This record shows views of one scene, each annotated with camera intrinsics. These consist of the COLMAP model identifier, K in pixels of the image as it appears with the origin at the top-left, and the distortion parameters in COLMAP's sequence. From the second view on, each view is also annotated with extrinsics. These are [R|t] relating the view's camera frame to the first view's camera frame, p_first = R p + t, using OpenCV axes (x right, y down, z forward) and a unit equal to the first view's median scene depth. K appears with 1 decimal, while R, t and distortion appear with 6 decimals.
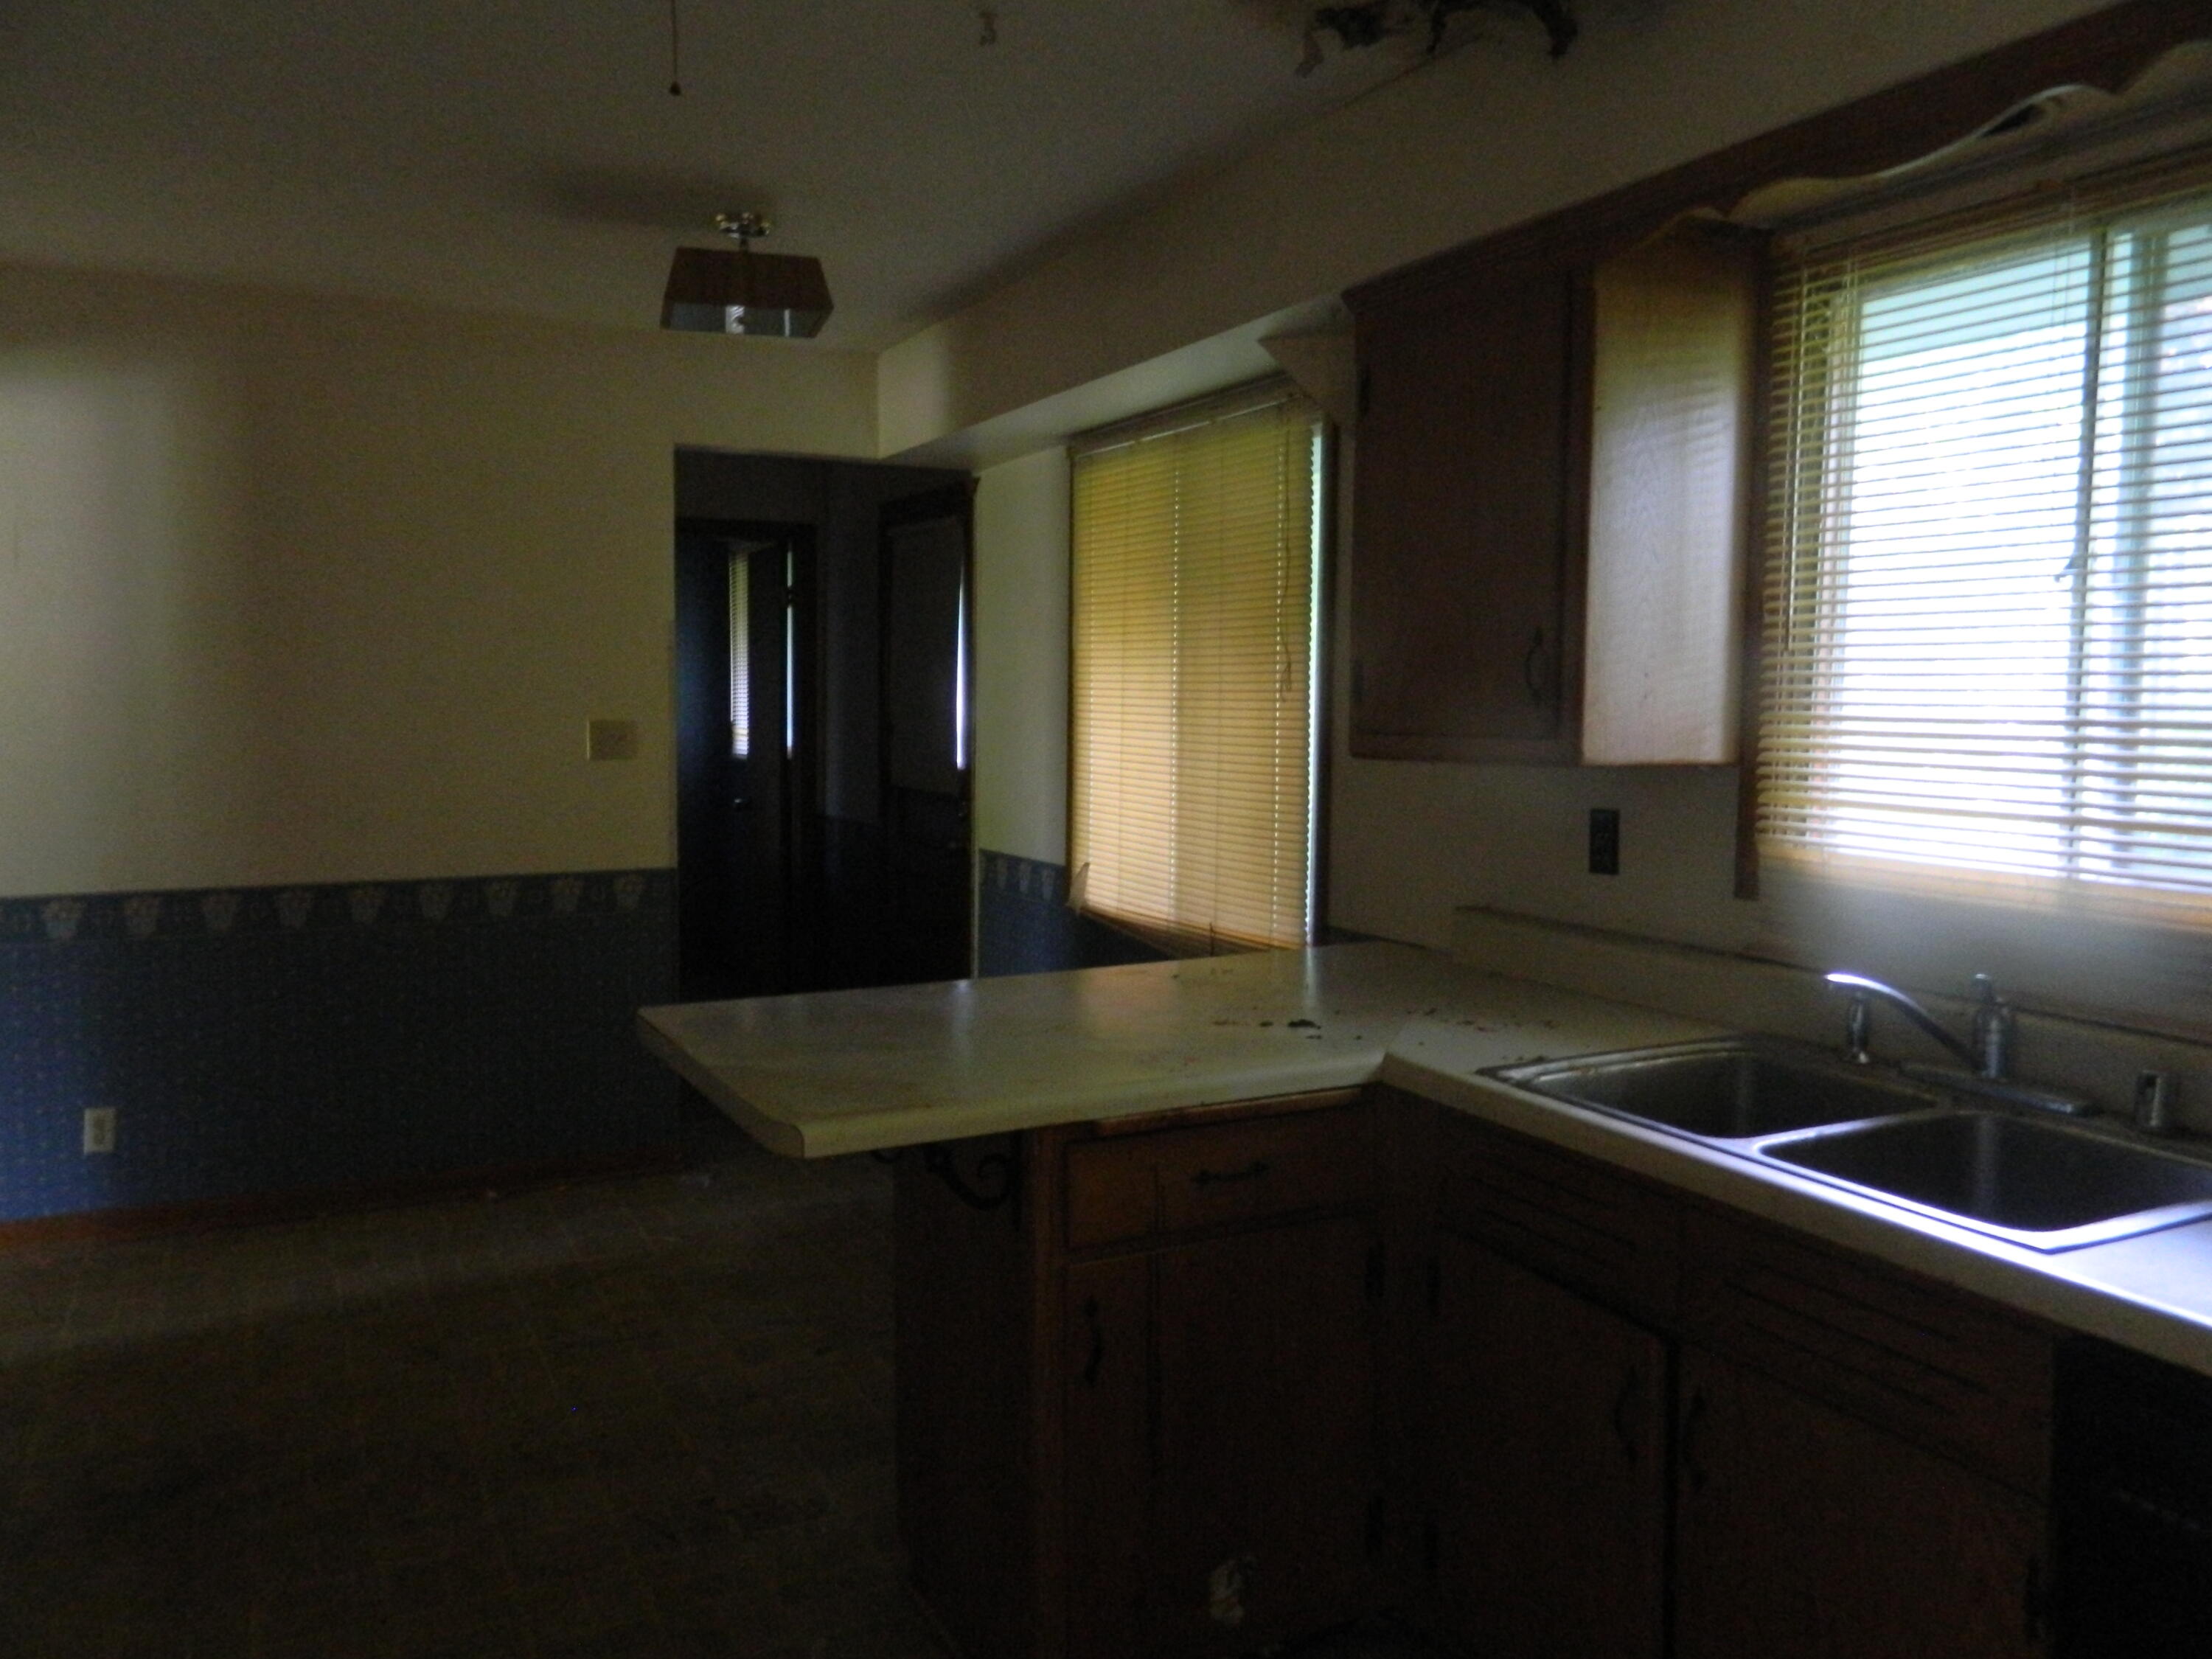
lens RADIAL K [[1680.1, 0, 1109.4], [0, 1680.1, 817.6], [0, 0, 1]] dist [0.037341, -0.018186]
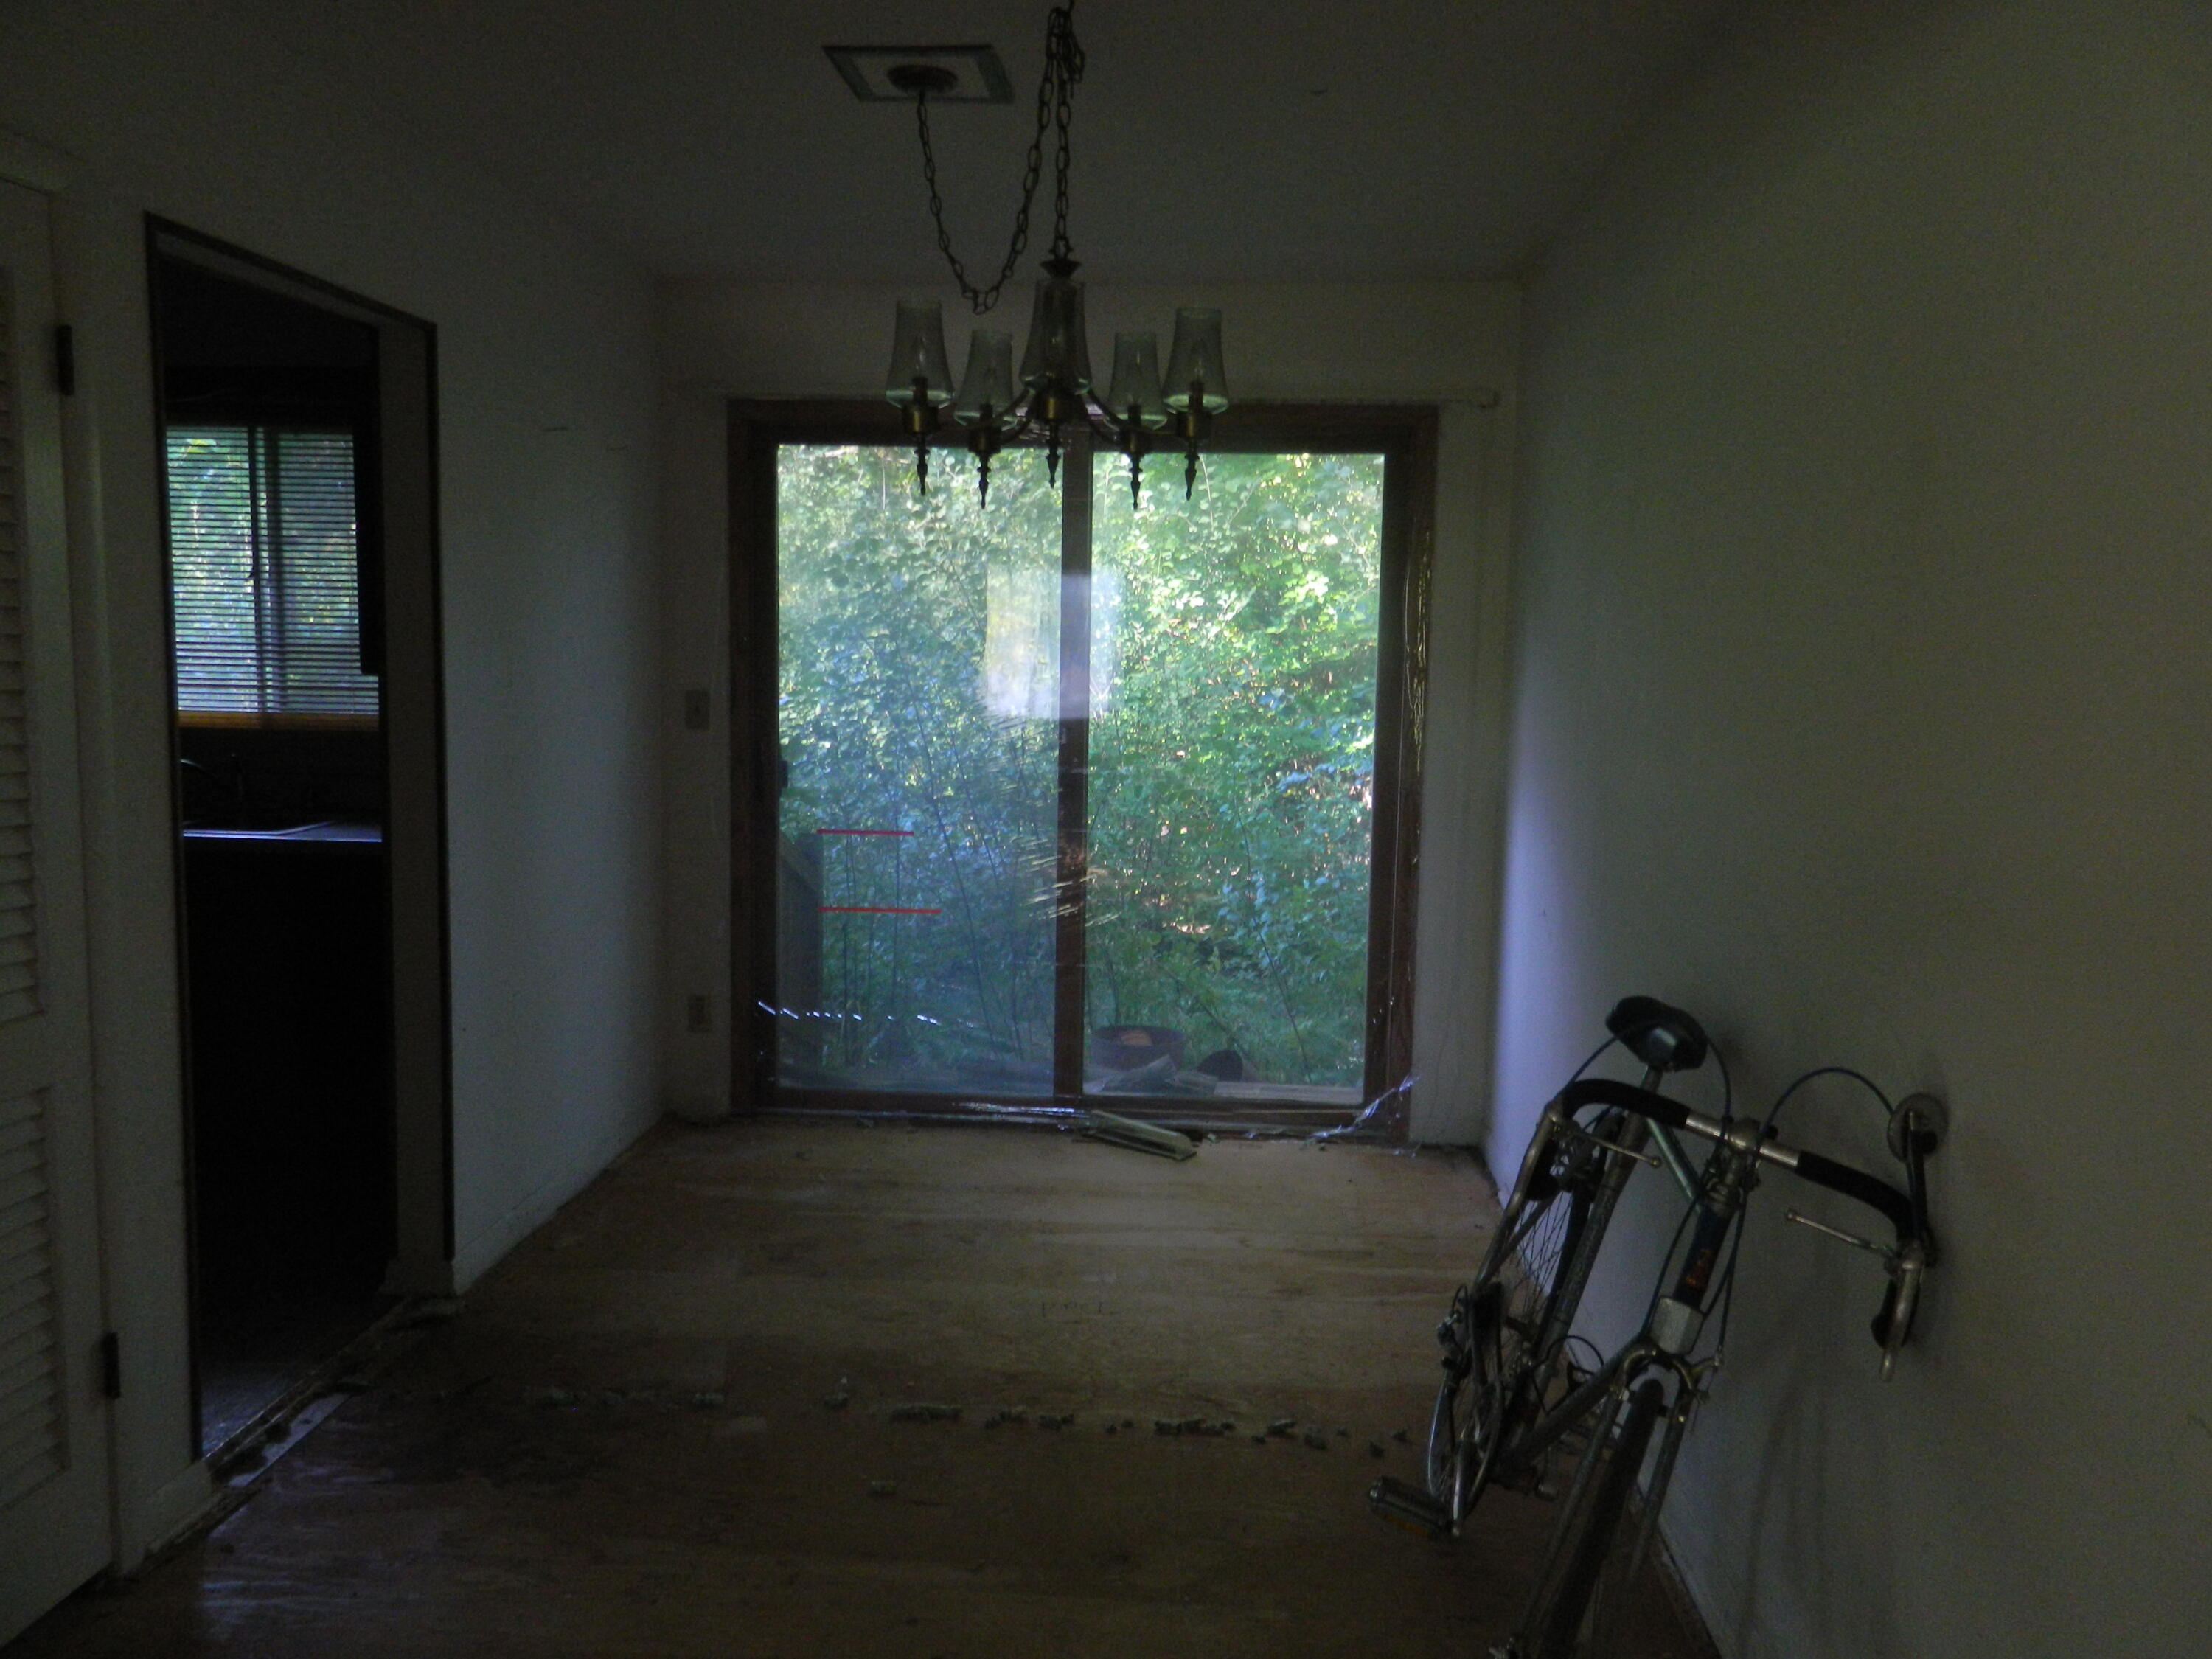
lens RADIAL K [[1680.1, 0, 1109.4], [0, 1680.1, 817.6], [0, 0, 1]] dist [0.037341, -0.018186]
pose [[0.554023, -0.097656, 0.826753, -0.719138], [0.037241, 0.995009, 0.092575, 0.008557], [-0.831668, -0.020499, 0.554895, -1.245633]]
